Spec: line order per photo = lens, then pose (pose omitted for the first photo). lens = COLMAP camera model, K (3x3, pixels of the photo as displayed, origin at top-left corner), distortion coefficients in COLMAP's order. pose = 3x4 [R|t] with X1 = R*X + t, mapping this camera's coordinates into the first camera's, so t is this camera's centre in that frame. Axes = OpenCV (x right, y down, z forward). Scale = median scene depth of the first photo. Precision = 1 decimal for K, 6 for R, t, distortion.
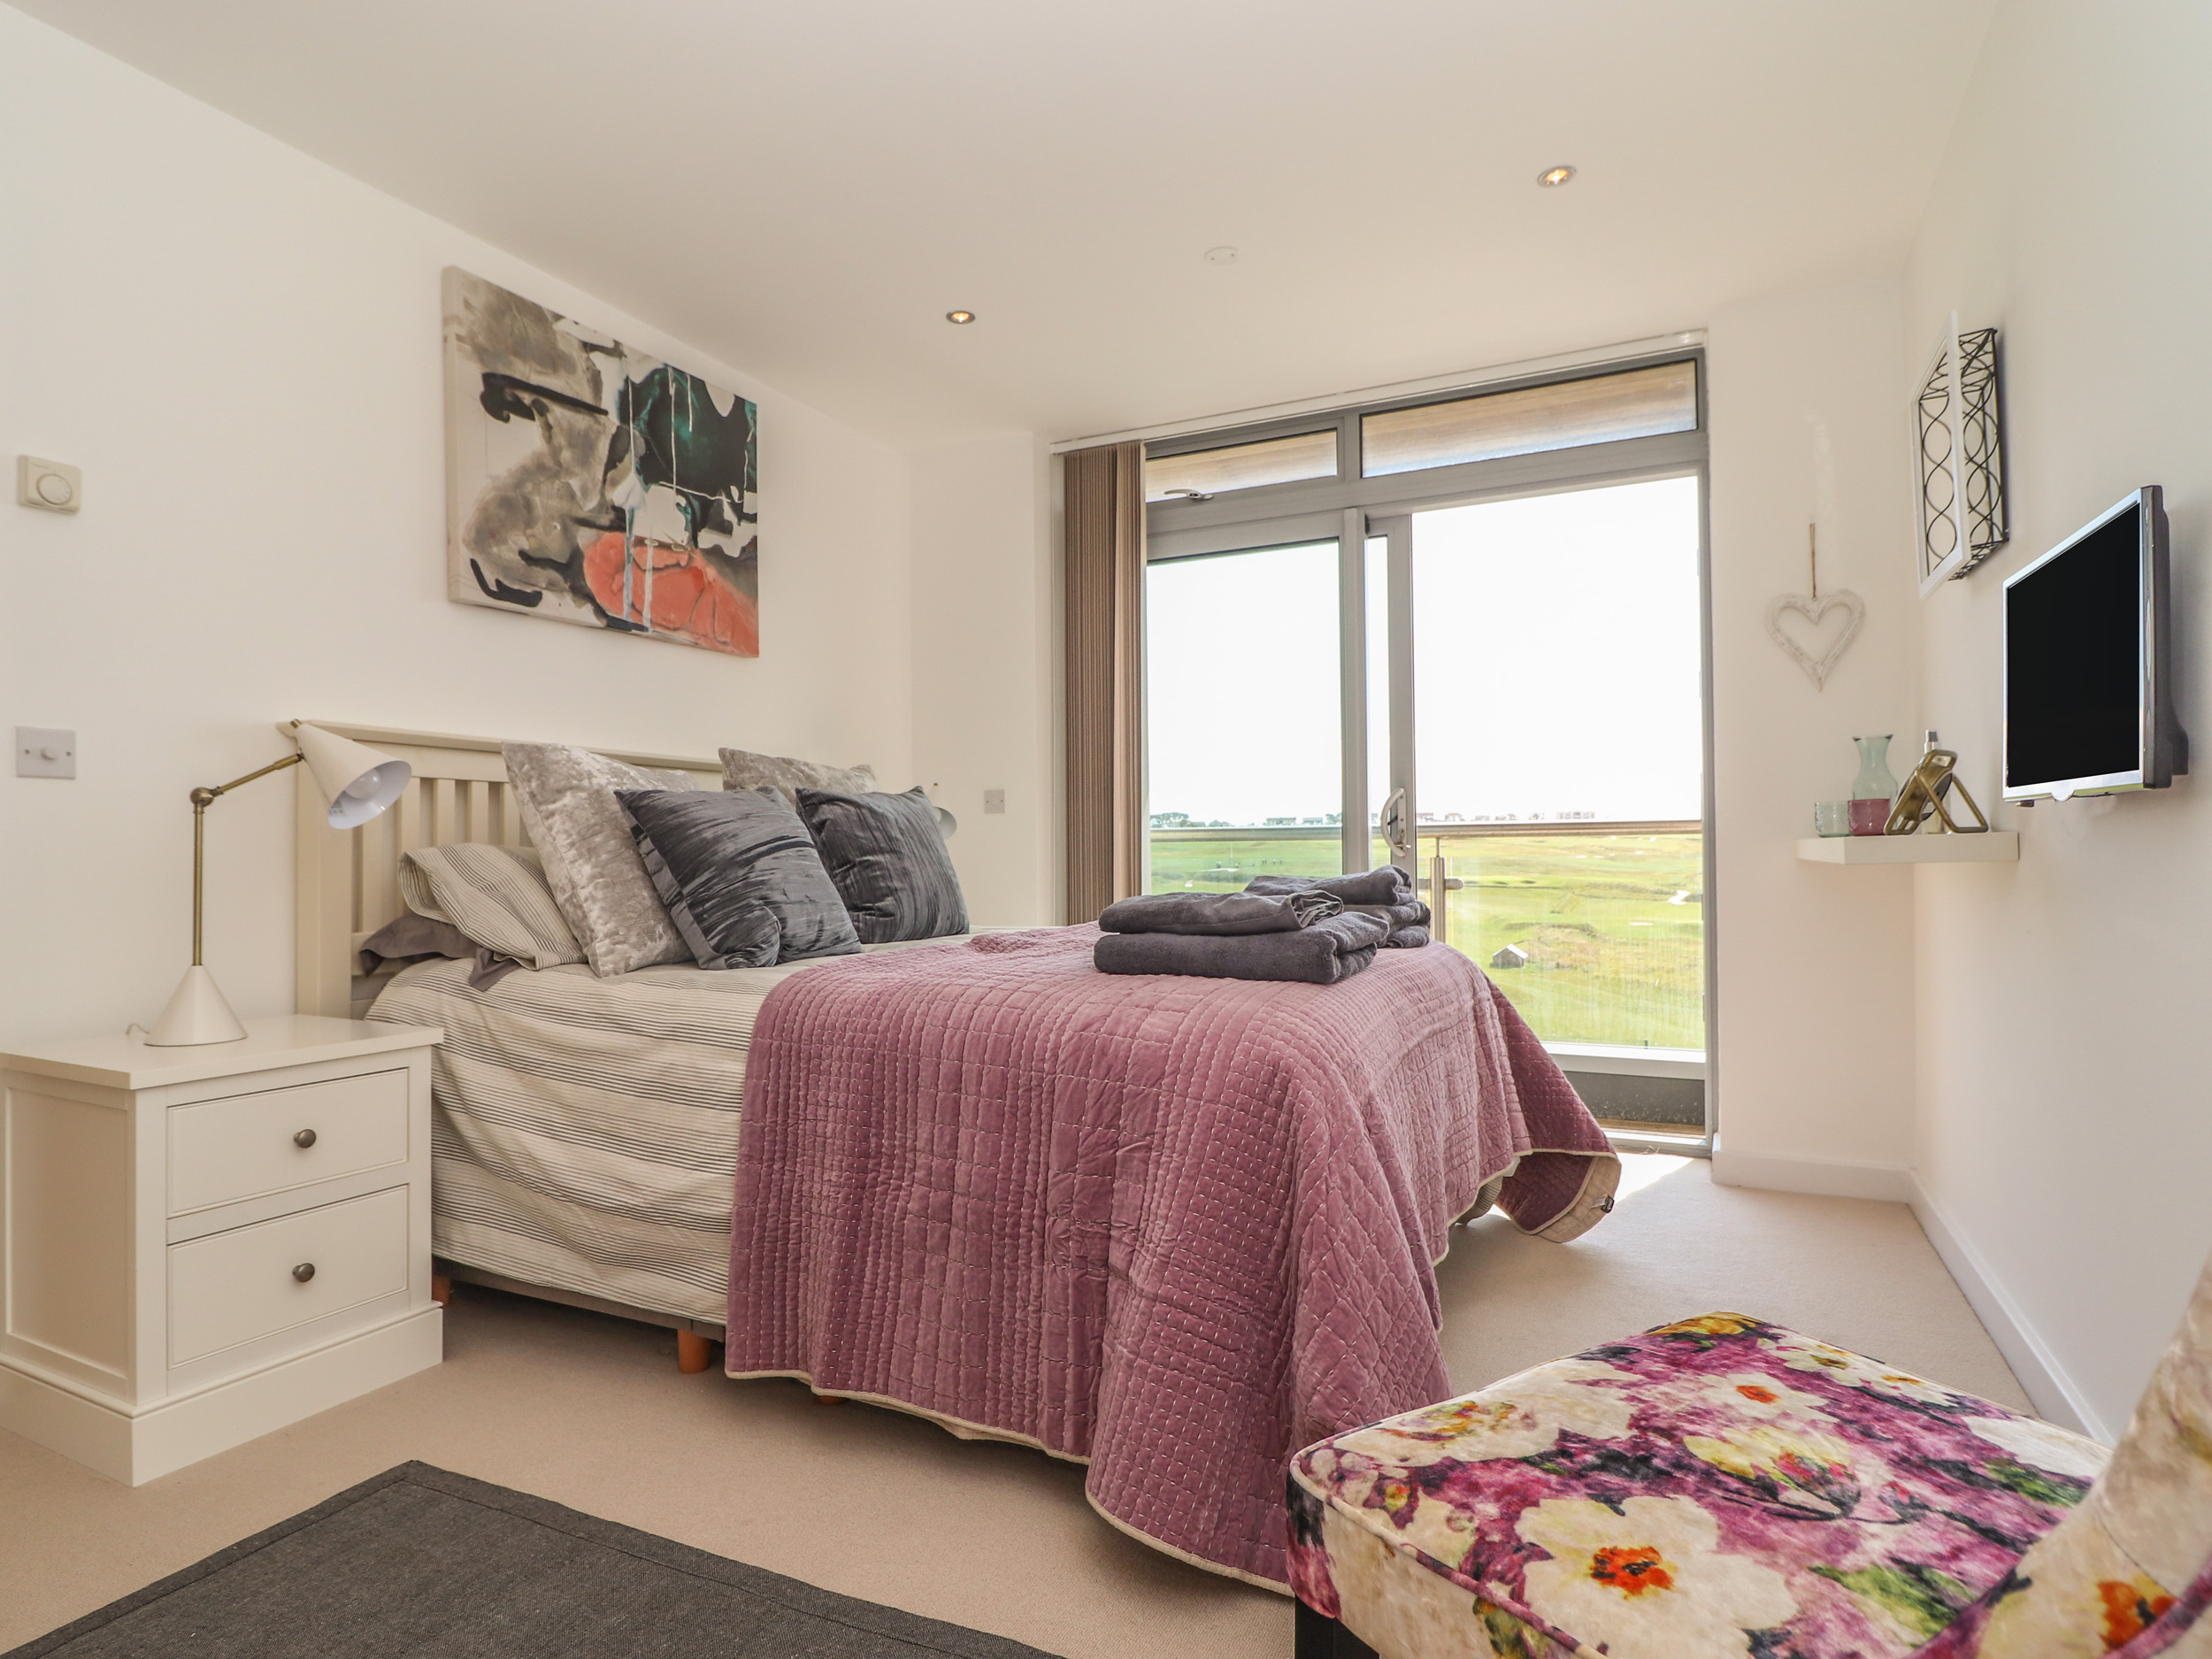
lens RADIAL K [[1182.6, 0, 1100.3], [0, 1182.6, 826.6], [0, 0, 1]] dist [-0.000653, -0.000166]
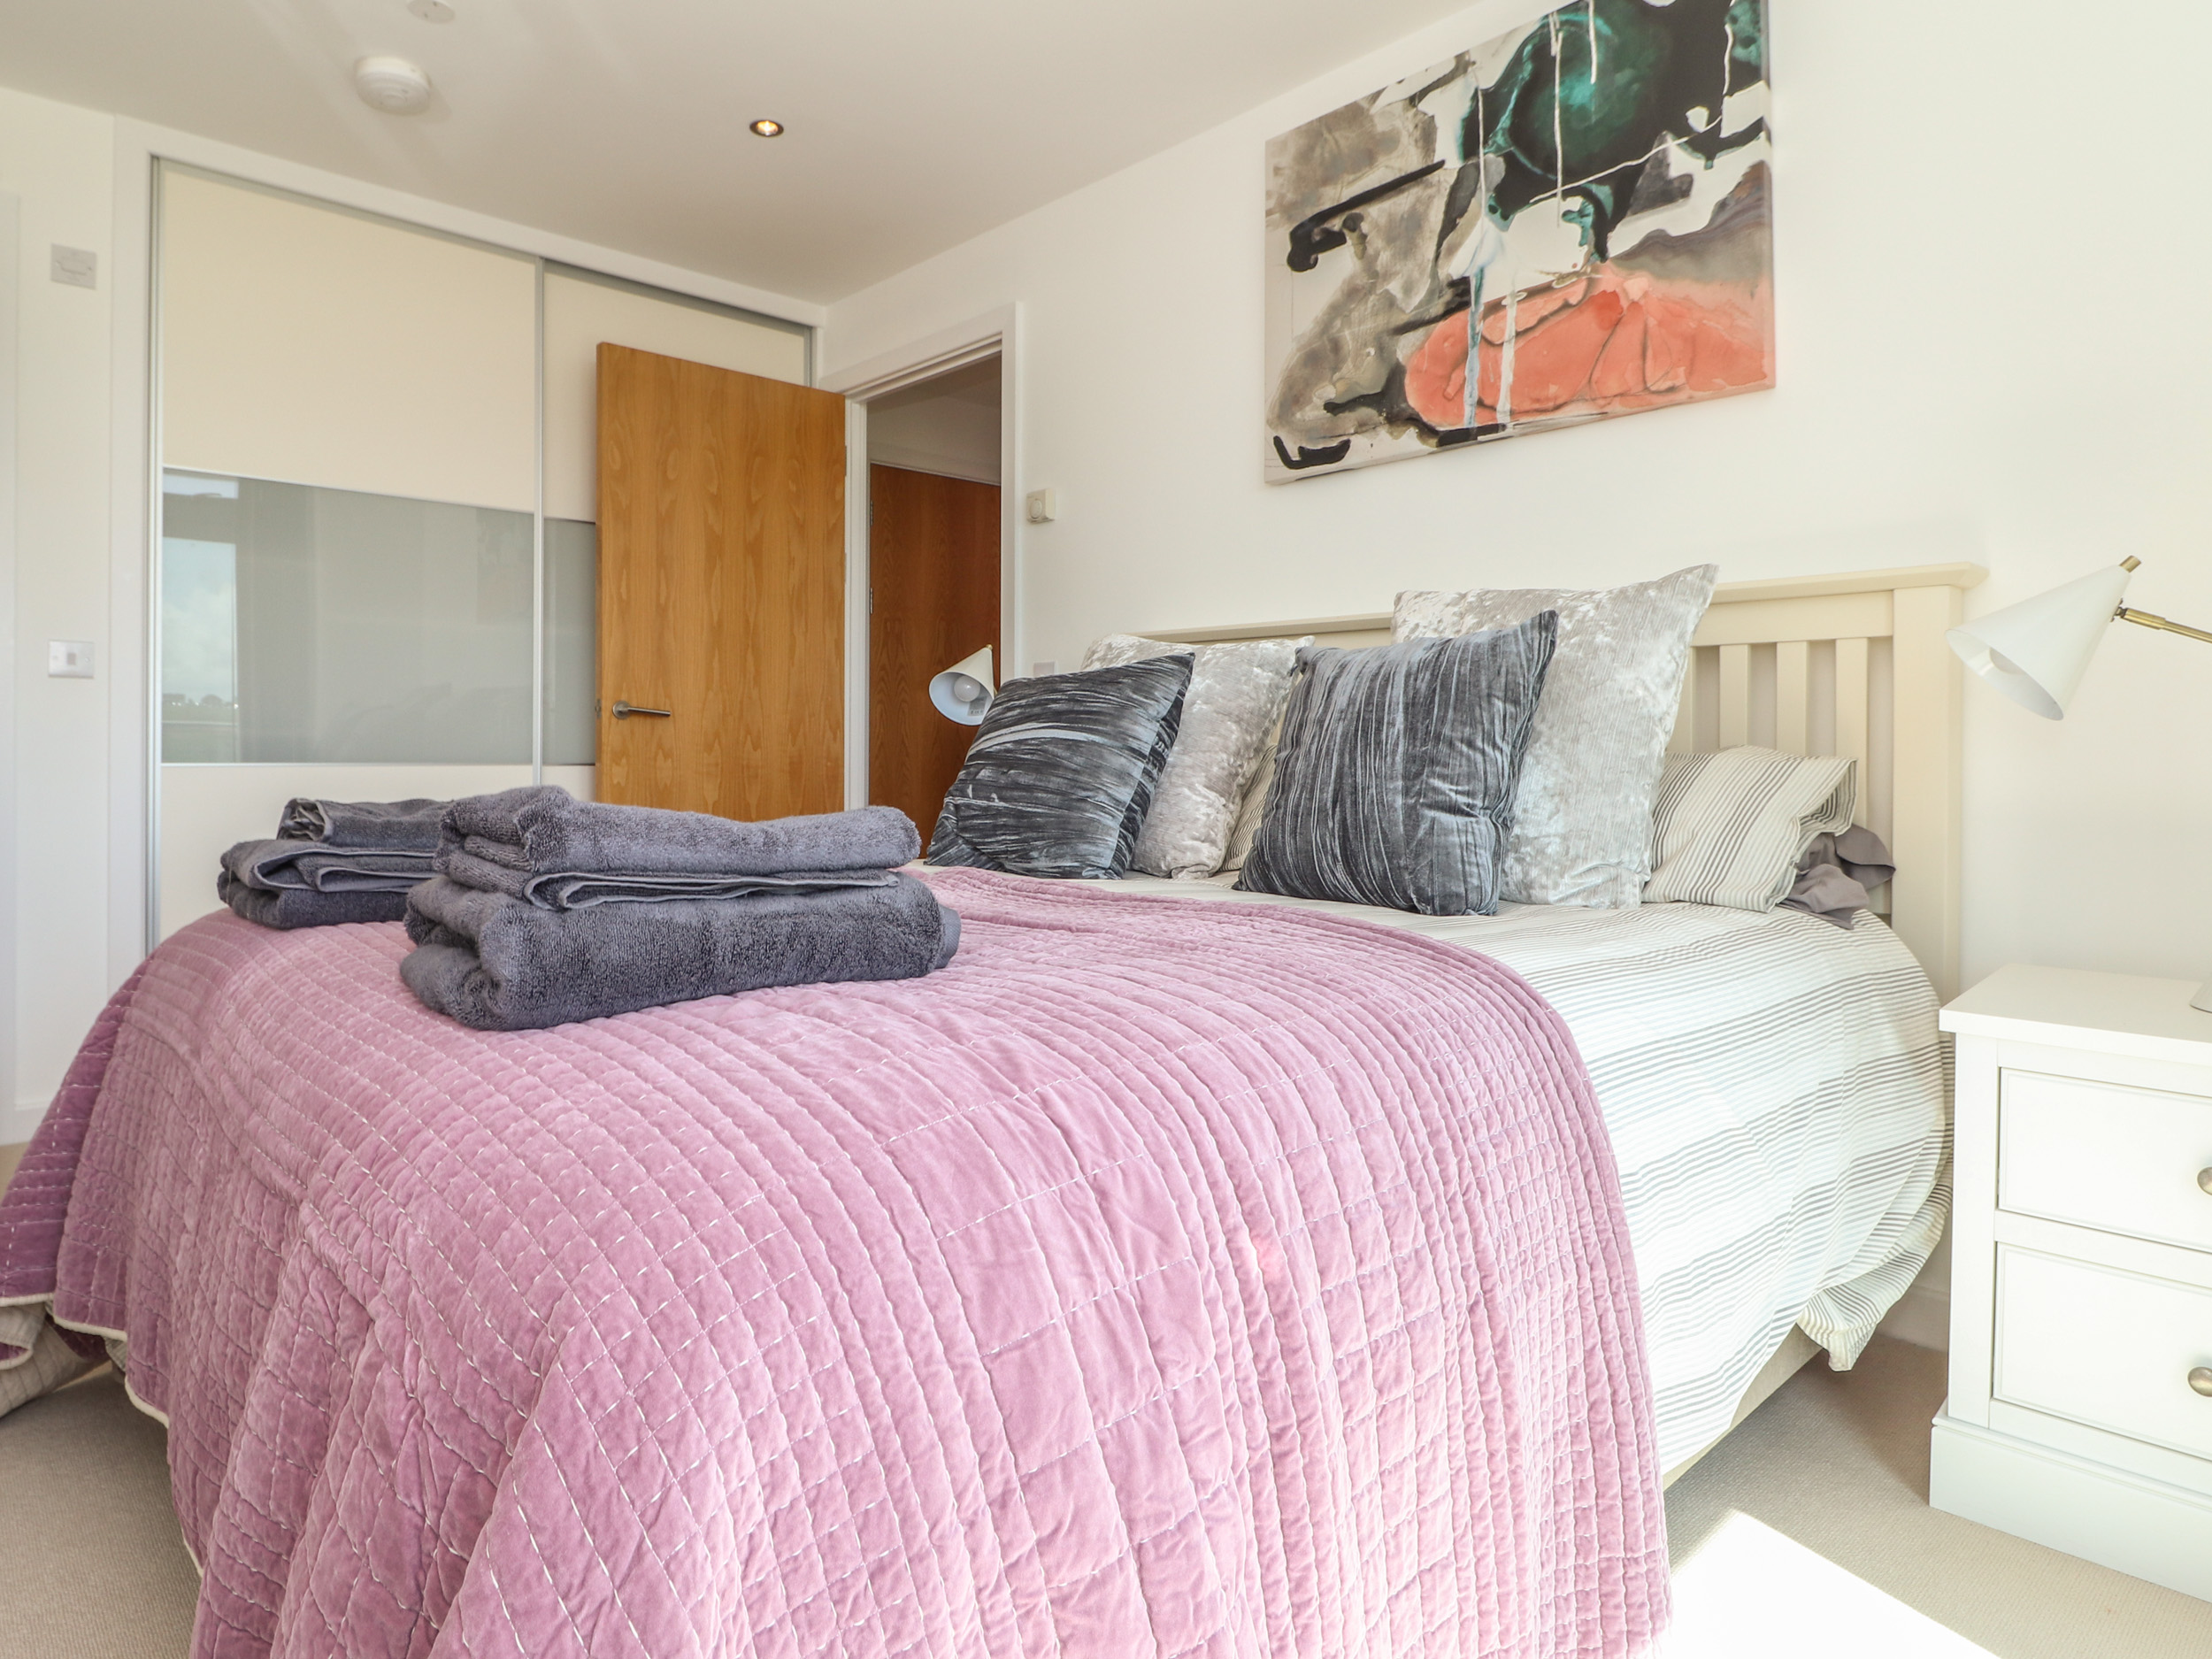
lens RADIAL K [[1413.9, 0, 1102.2], [0, 1413.9, 812.6], [0, 0, 1]] dist [0.006587, 0.001737]
pose [[-0.384046, 0.012203, -0.923233, 0.505529], [-0.003196, 0.999889, 0.014546, 0.053128], [0.923308, 0.008538, -0.383965, 1.141606]]
